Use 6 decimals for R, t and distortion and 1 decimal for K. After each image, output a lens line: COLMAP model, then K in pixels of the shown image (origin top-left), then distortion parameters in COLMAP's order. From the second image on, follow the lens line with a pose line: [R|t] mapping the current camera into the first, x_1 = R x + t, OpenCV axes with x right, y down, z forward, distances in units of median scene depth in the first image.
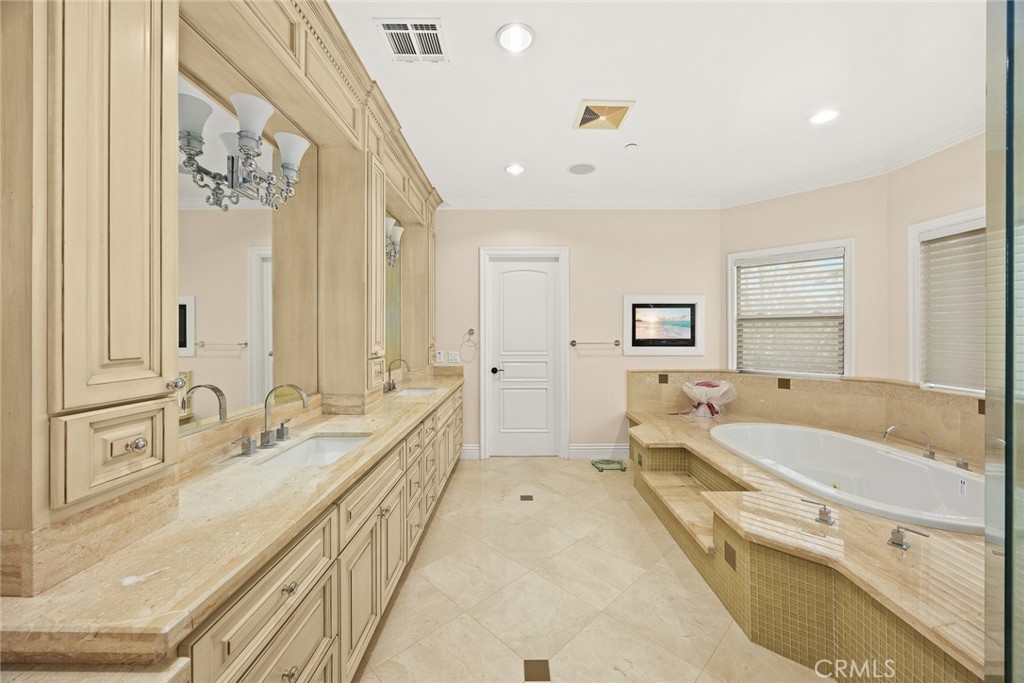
lens RADIAL K [[403.4, 0, 512.9], [0, 403.4, 334.6], [0, 0, 1]] dist [0.010899, 0.000076]
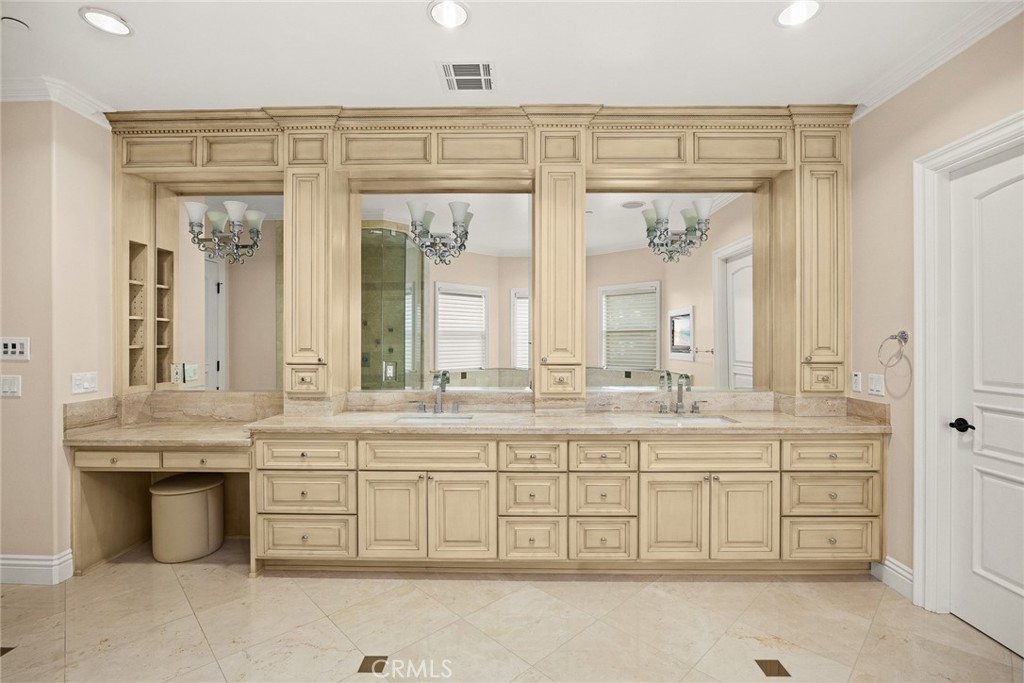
lens RADIAL K [[500.6, 0, 511.5], [0, 500.6, 341.8], [0, 0, 1]] dist [0.002138, 0.000309]
pose [[-0.029579, 0.003029, -0.999558, 0.623025], [-0.004286, 0.999986, 0.003157, -0.001114], [0.999553, 0.004378, -0.029566, 0.638344]]
